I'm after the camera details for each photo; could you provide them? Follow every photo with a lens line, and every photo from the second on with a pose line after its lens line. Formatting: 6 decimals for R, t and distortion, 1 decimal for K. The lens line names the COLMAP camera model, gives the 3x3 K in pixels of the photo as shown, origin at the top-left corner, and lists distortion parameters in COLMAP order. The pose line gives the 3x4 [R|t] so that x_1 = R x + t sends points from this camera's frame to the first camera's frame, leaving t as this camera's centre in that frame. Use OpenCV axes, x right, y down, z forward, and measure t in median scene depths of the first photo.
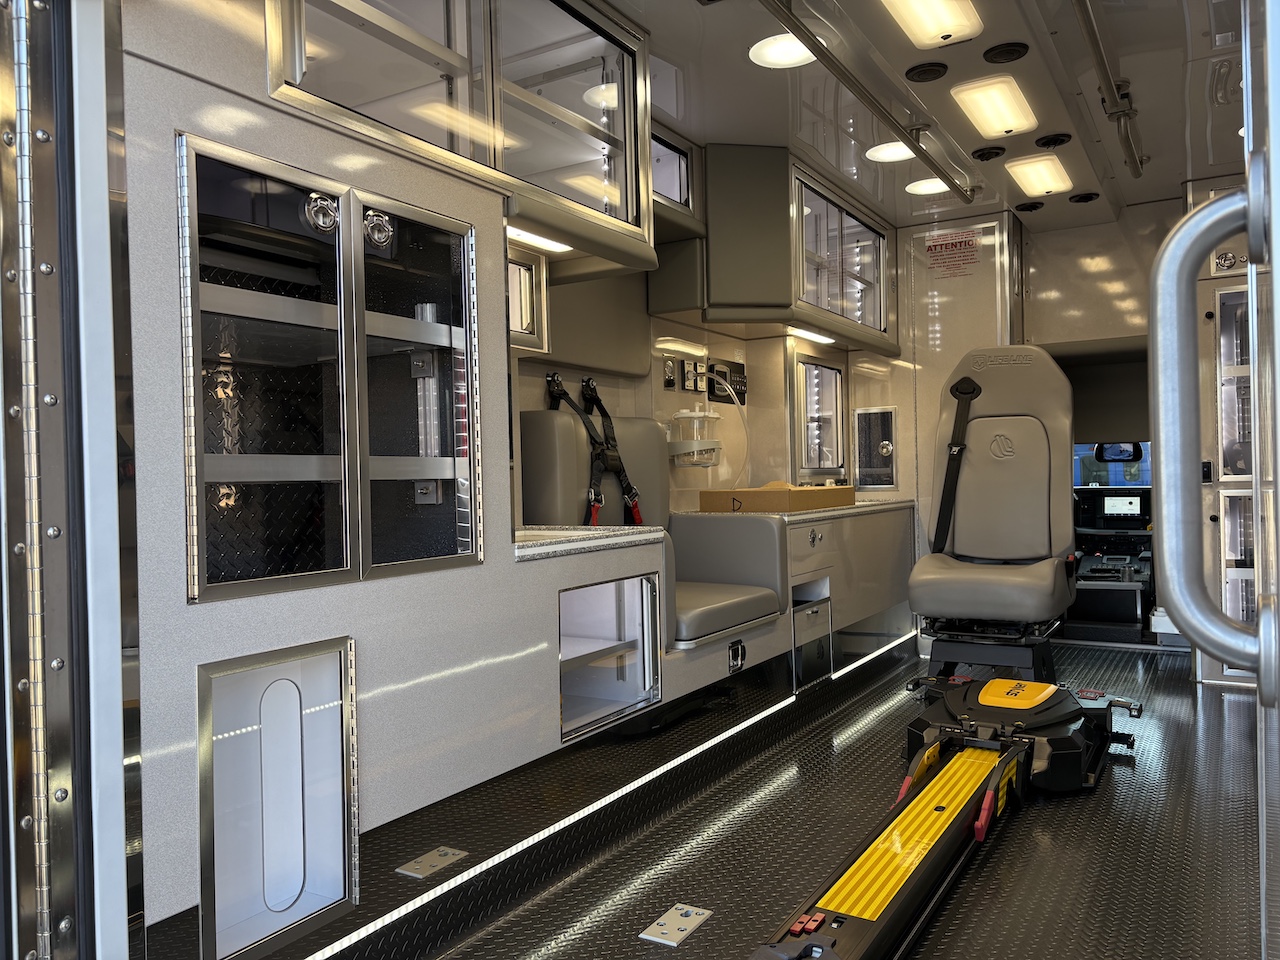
lens RADIAL K [[965.4, 0, 637.6], [0, 965.4, 478.0], [0, 0, 1]] dist [0.065639, -0.073334]
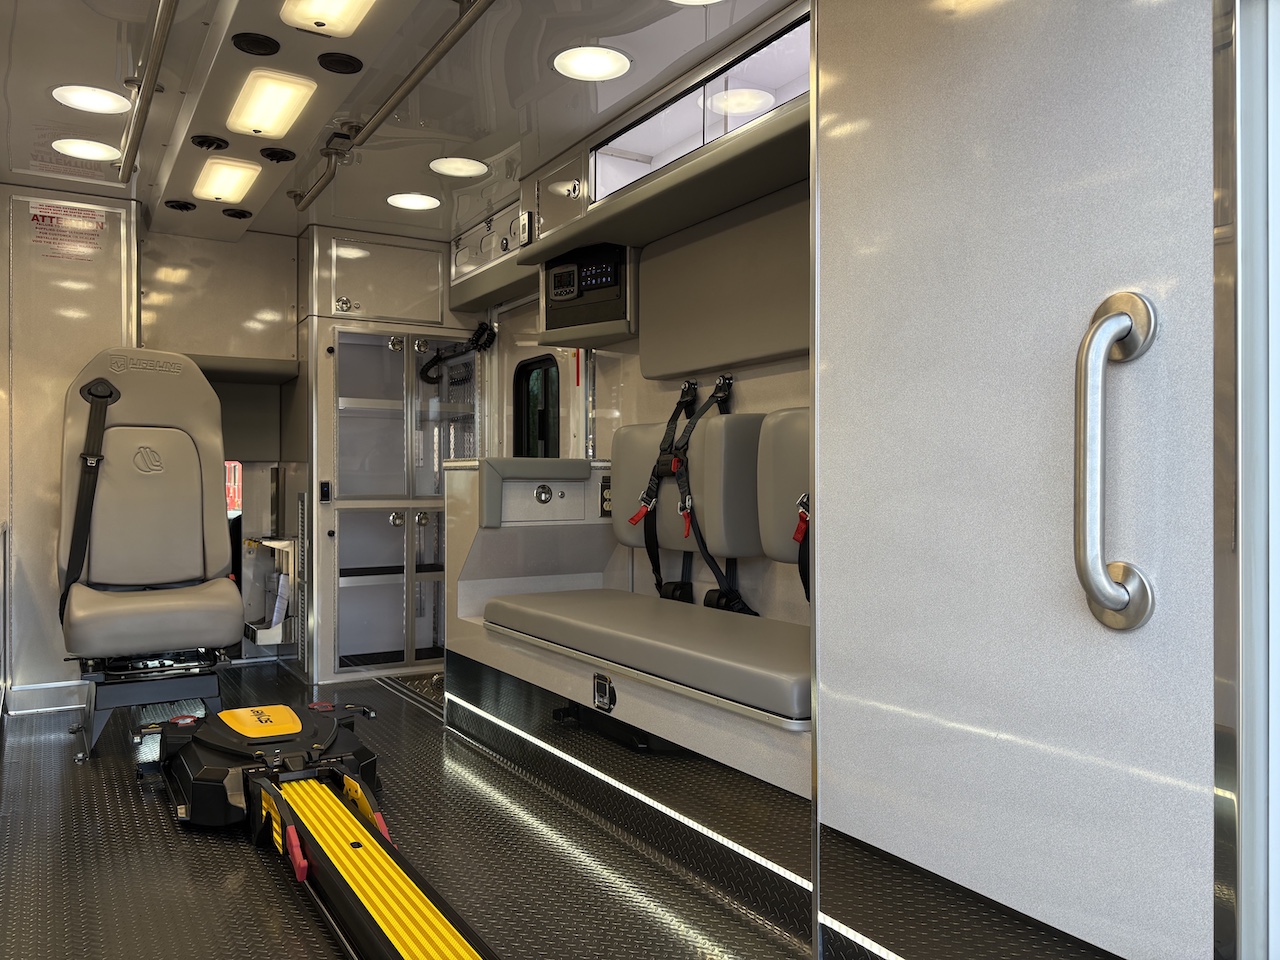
lens RADIAL K [[965.4, 0, 637.6], [0, 965.4, 478.0], [0, 0, 1]] dist [0.065639, -0.073334]
pose [[0.458636, 0.028523, 0.888167, -0.233640], [-0.008246, 0.999578, -0.027843, 0.006356], [-0.888586, 0.005446, 0.458677, 0.188514]]
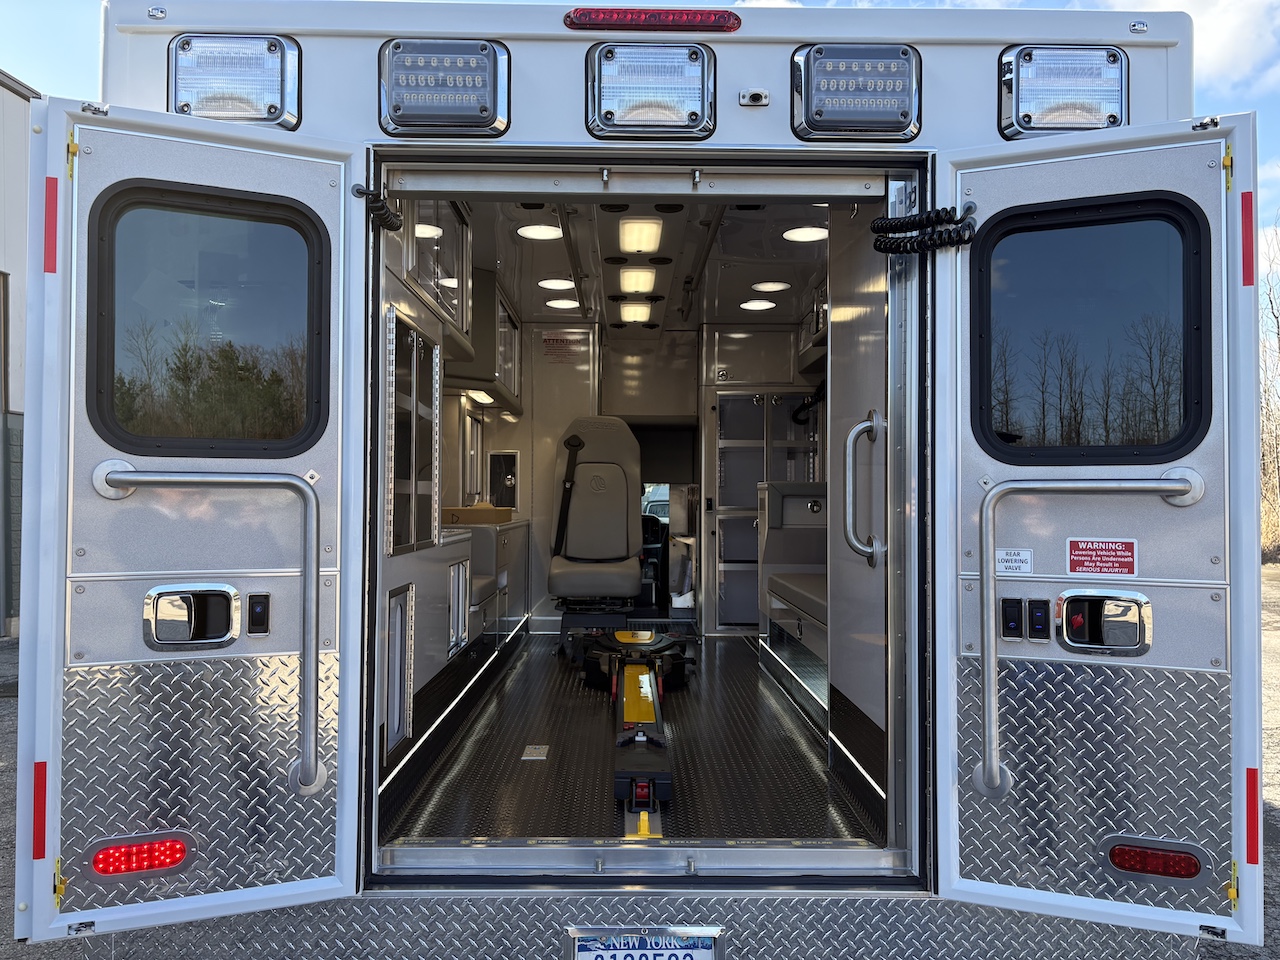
lens RADIAL K [[965.4, 0, 637.6], [0, 965.4, 478.0], [0, 0, 1]] dist [0.065639, -0.073334]
pose [[0.845180, 0.040918, 0.532913, -0.377861], [-0.025151, 0.999006, -0.036816, 0.012486], [-0.533889, 0.017713, 0.845369, -0.290870]]
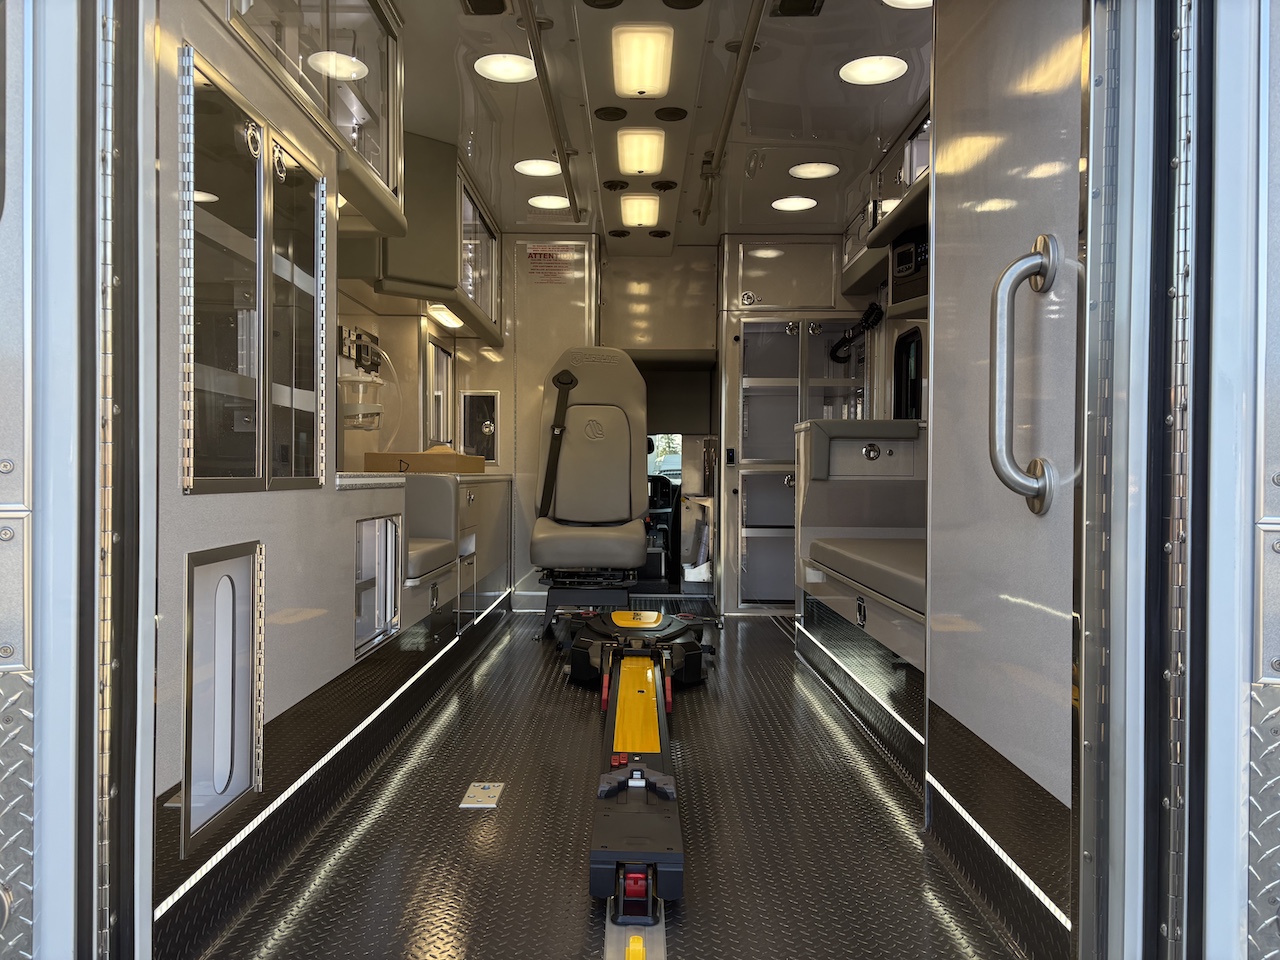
lens RADIAL K [[964.0, 0, 636.1], [0, 964.0, 481.9], [0, 0, 1]] dist [0.107541, -0.242482]
pose [[0.852837, 0.025740, 0.521543, -0.214090], [-0.027332, 0.999616, -0.004641, 0.038785], [-0.521462, -0.010297, 0.853212, -0.051287]]
